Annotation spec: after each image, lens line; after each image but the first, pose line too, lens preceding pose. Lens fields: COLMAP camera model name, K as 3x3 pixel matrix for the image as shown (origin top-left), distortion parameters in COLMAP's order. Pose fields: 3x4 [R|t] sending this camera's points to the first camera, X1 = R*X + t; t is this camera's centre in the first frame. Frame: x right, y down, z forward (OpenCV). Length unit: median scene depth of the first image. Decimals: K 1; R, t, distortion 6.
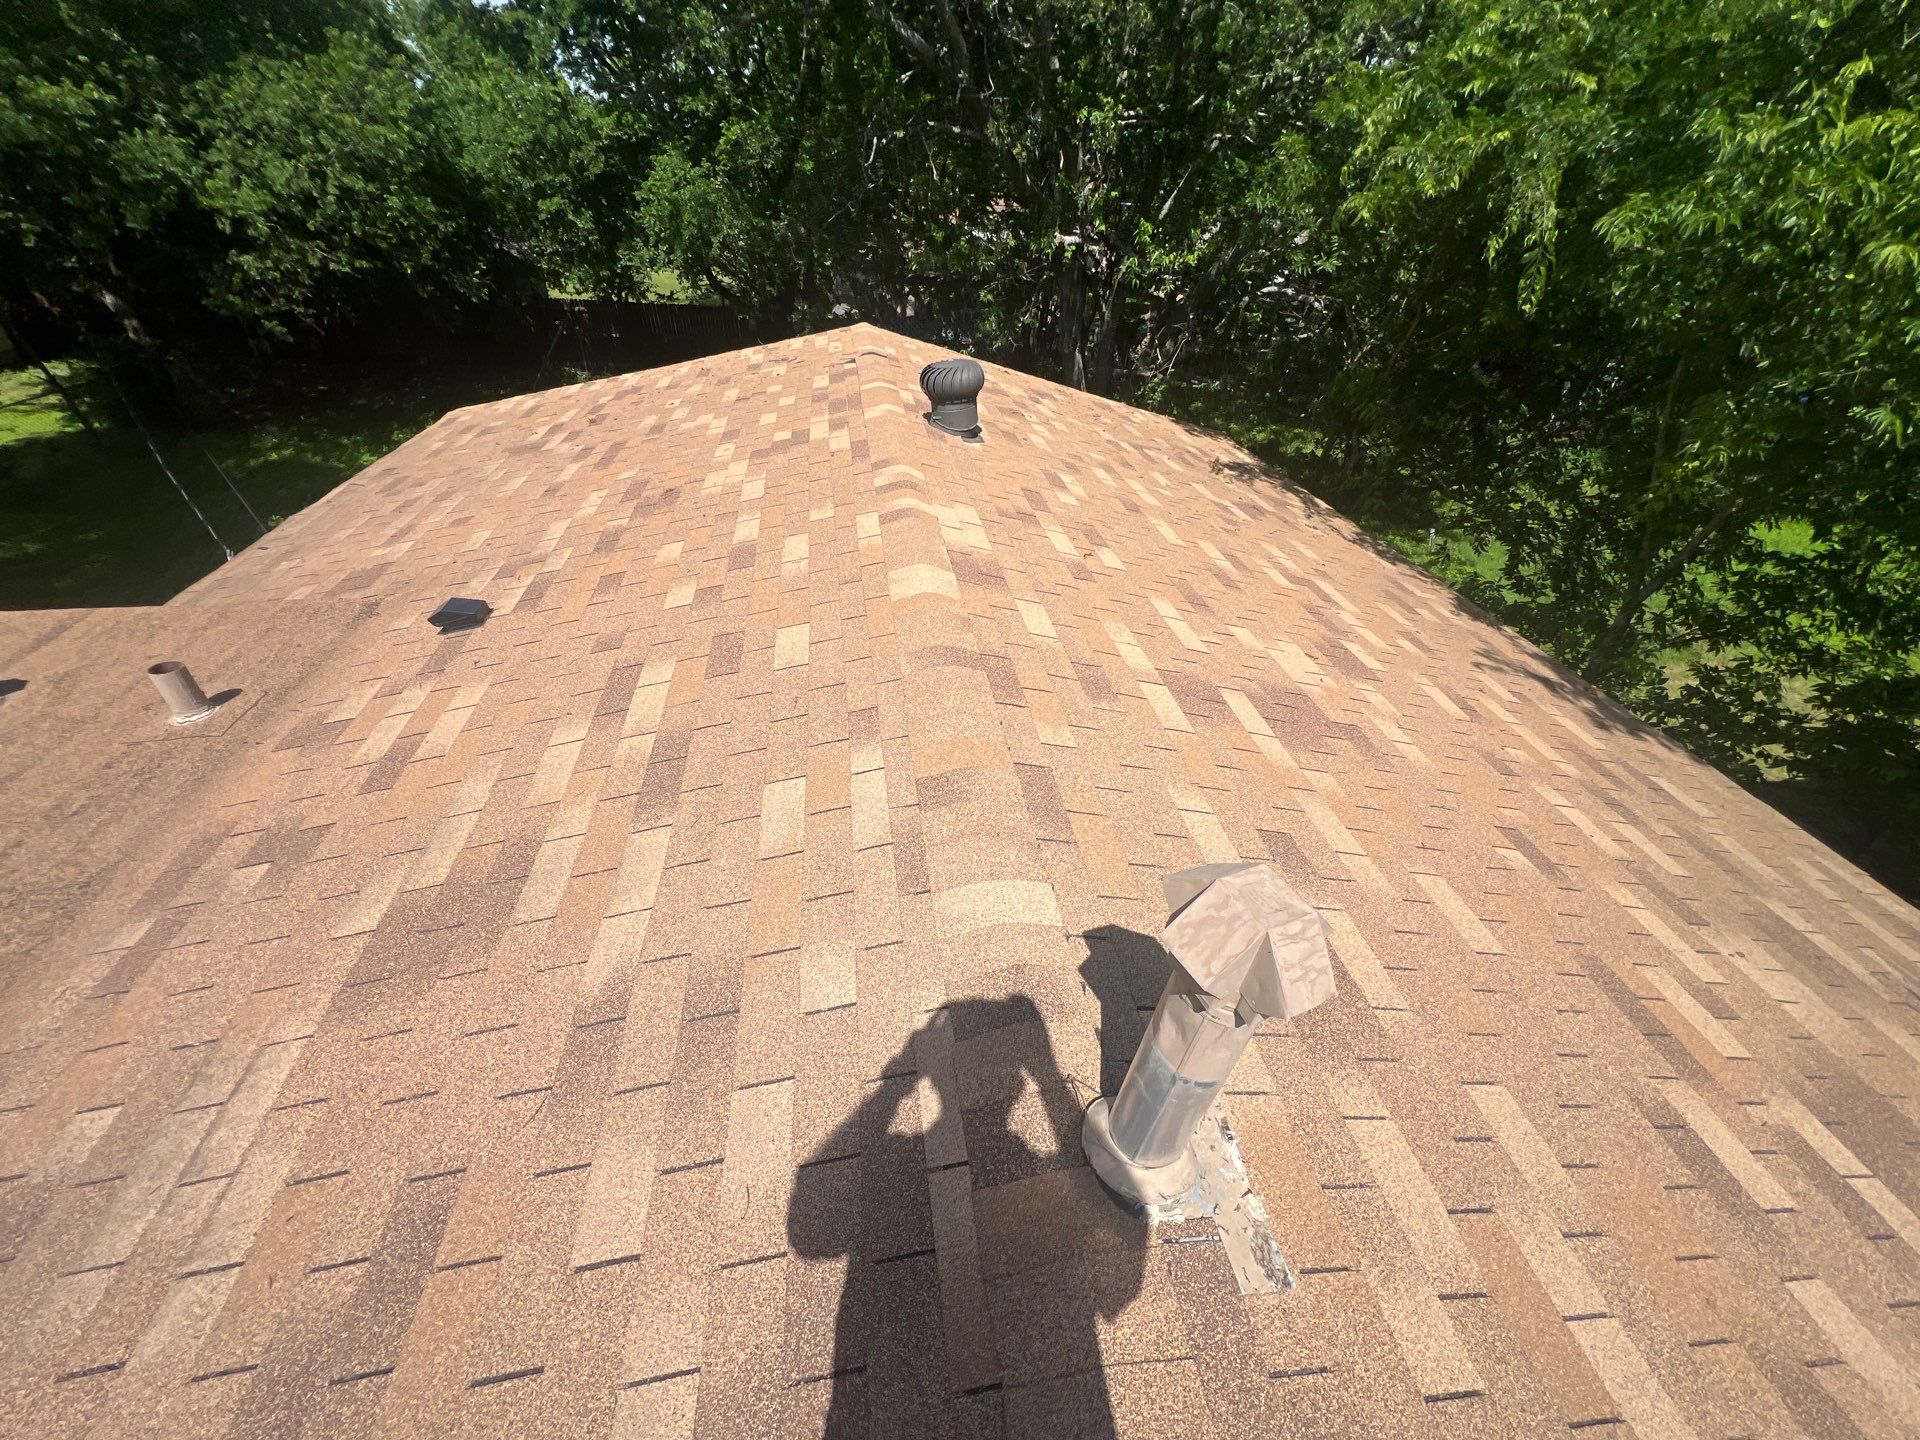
lens RADIAL K [[768.2, 0, 957.0], [0, 768.2, 720.5], [0, 0, 1]] dist [-0.001646, 0.000105]
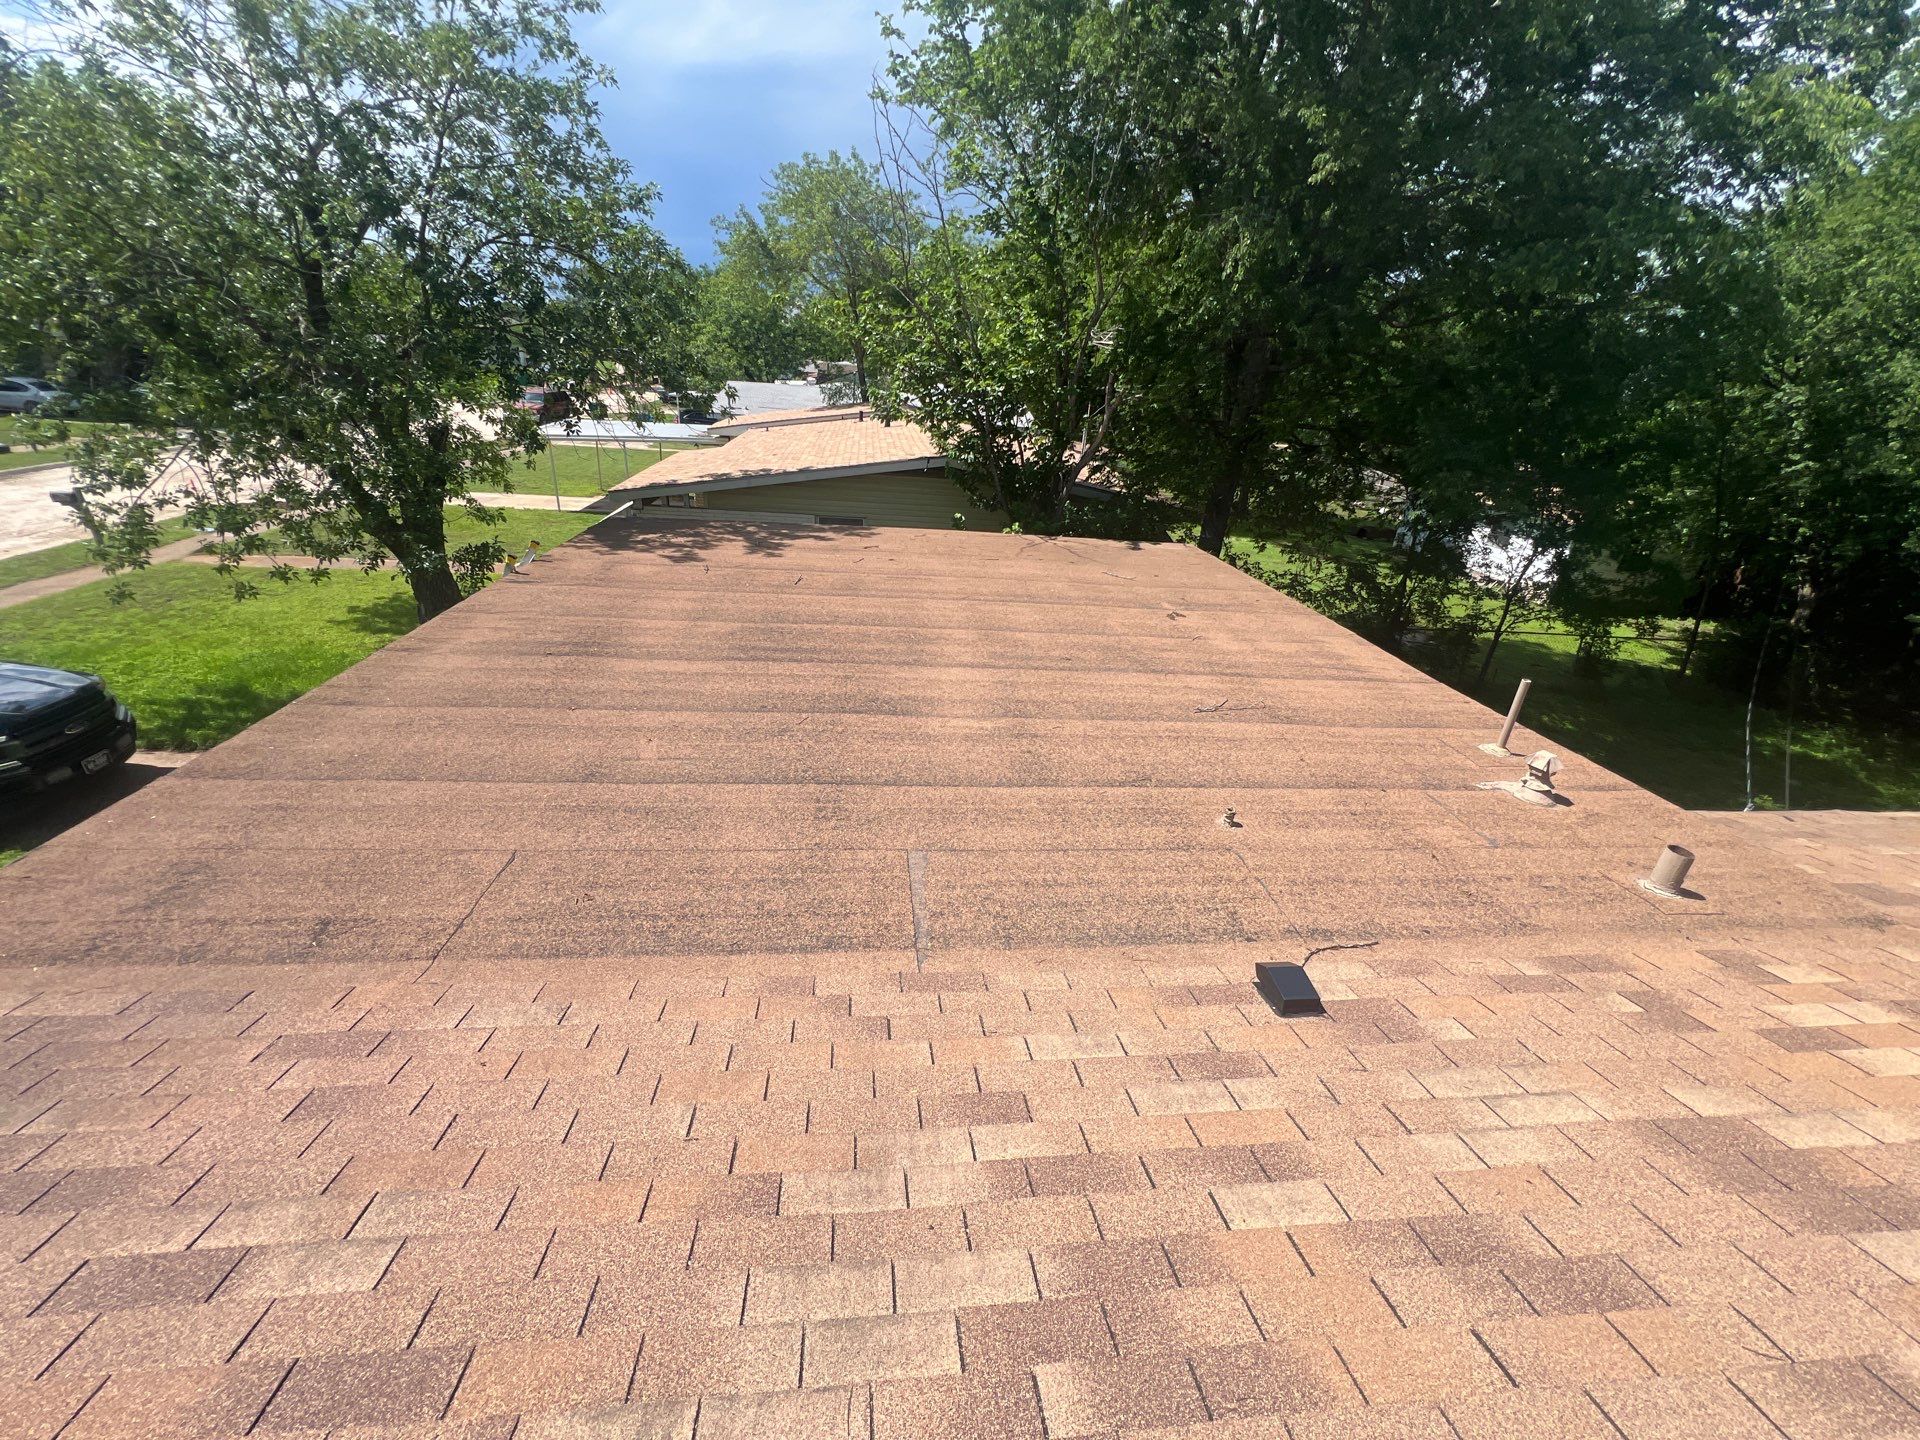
lens RADIAL K [[768.2, 0, 952.3], [0, 768.2, 719.0], [0, 0, 1]] dist [-0.001646, 0.000105]
pose [[-0.028027, 0.367960, -0.929419, 0.039307], [-0.642890, 0.705344, 0.298634, 0.119429], [0.765445, 0.605884, 0.216789, -0.202295]]
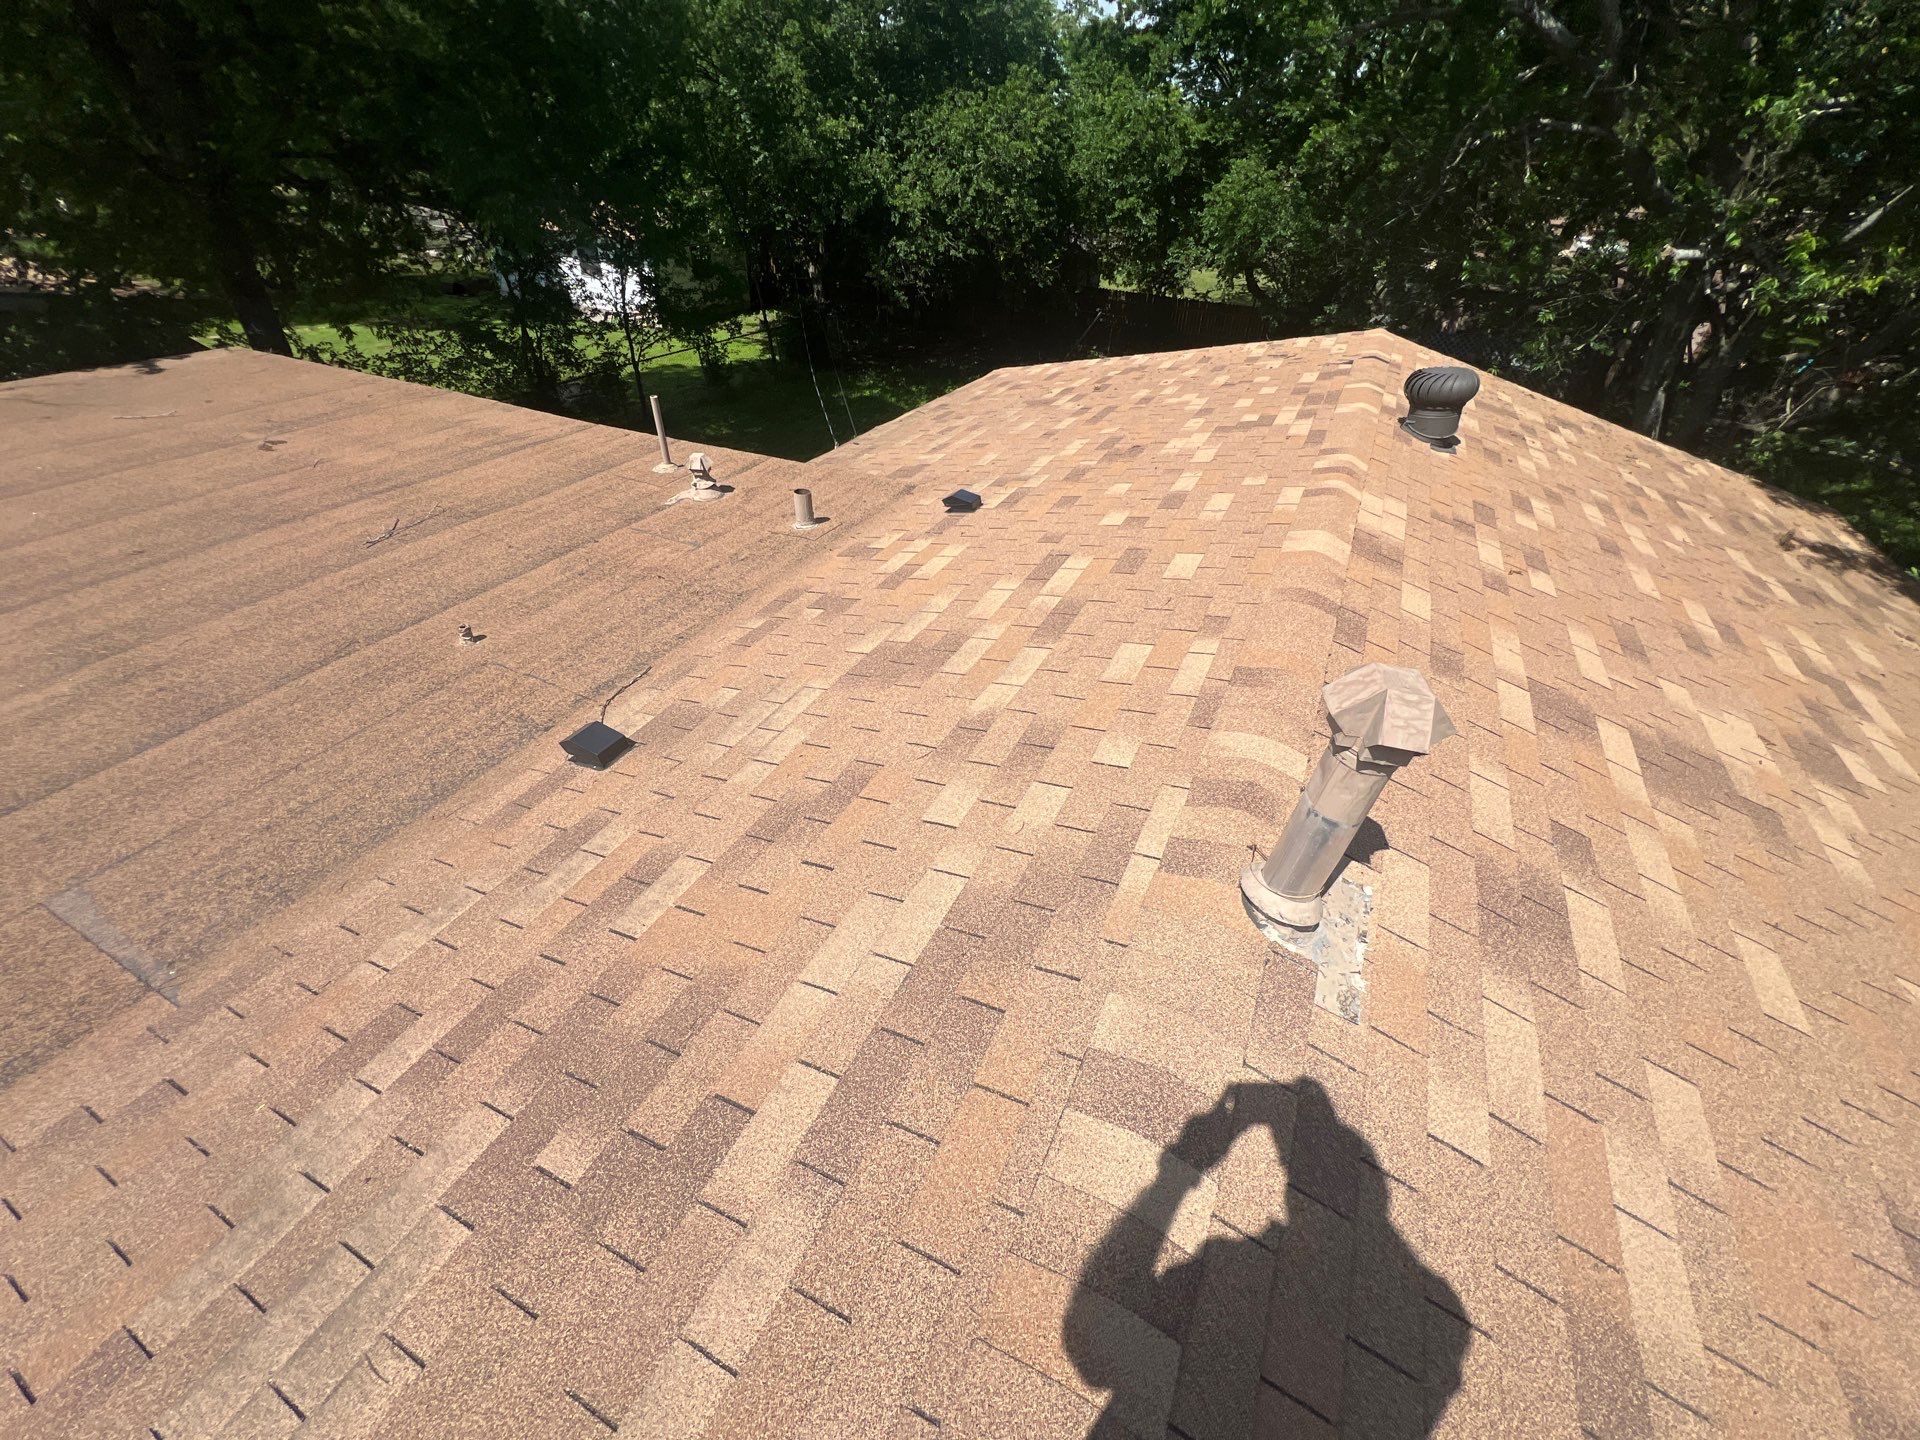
lens RADIAL K [[768.2, 0, 955.7], [0, 768.2, 722.5], [0, 0, 1]] dist [-0.001646, 0.000105]
pose [[0.825721, 0.321843, -0.463252, 0.096101], [-0.321813, 0.943270, 0.081722, 0.111248], [0.463273, 0.081601, 0.882451, -0.167434]]
